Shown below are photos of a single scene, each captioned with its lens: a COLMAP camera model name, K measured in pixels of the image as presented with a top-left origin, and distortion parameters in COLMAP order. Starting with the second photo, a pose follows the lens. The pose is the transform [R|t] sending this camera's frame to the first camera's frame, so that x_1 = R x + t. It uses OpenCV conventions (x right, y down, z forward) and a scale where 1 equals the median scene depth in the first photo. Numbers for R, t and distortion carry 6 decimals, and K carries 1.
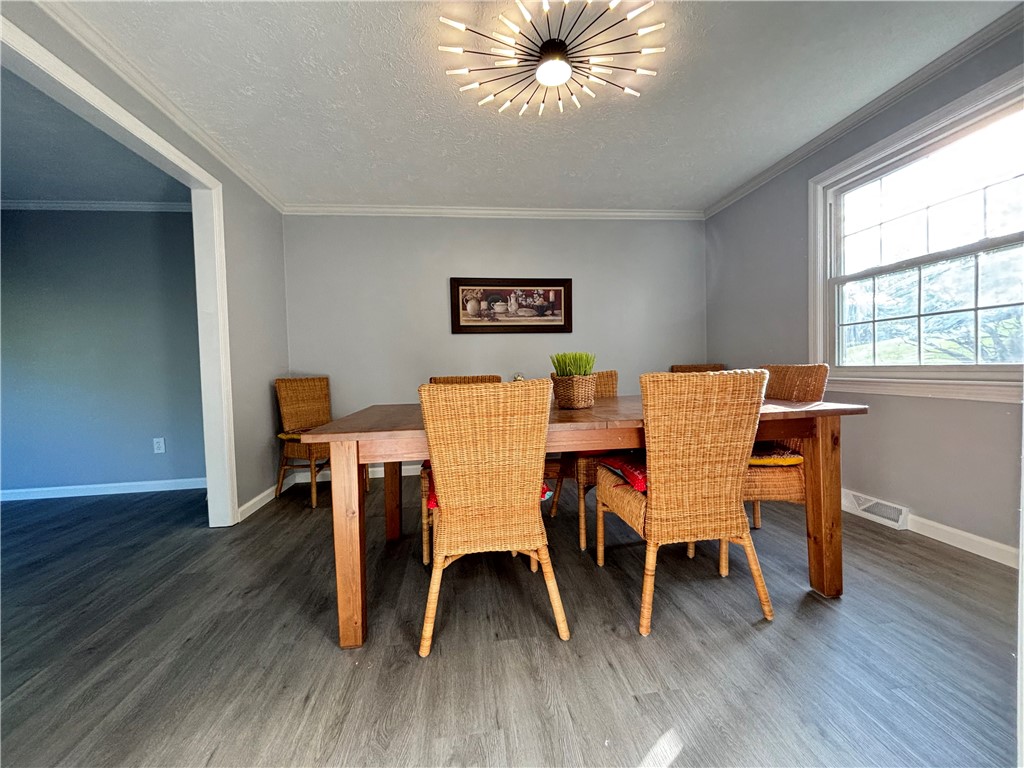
lens RADIAL K [[414.1, 0, 509.2], [0, 414.1, 383.0], [0, 0, 1]] dist [0.000254, 0.000483]
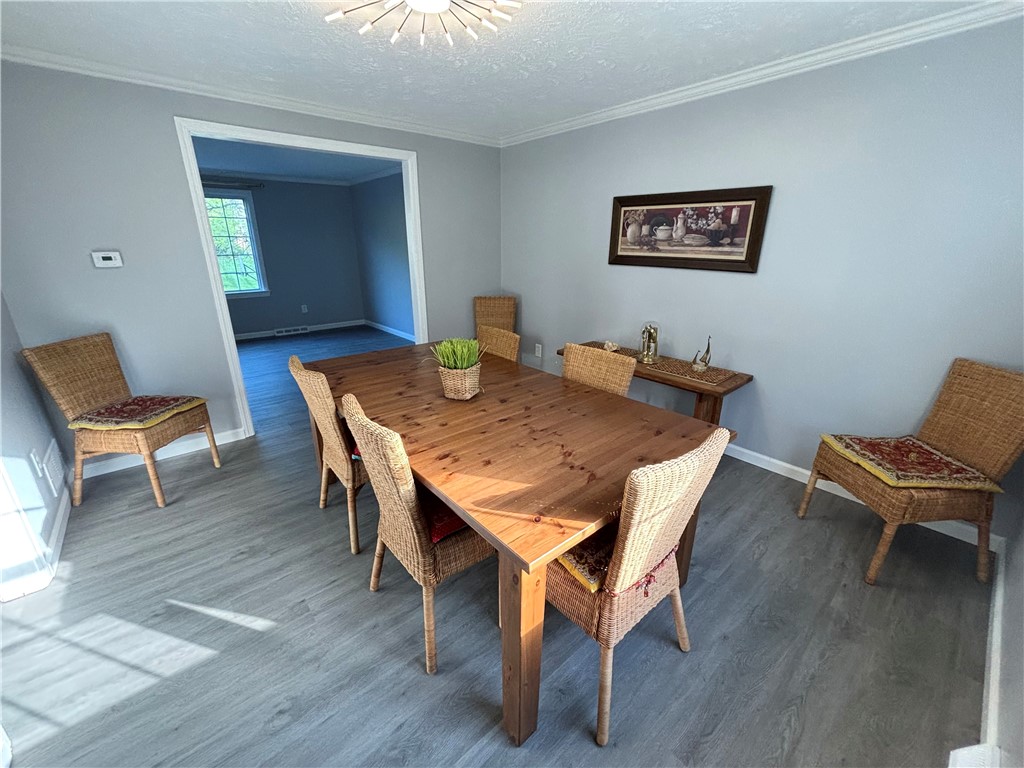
lens RADIAL K [[414.1, 0, 505.3], [0, 414.1, 381.6], [0, 0, 1]] dist [0.000254, 0.000483]
pose [[0.551027, 0.295684, -0.780346, 0.510673], [-0.048312, 0.944856, 0.323904, -0.155999], [0.833088, -0.140780, 0.534926, 0.288465]]
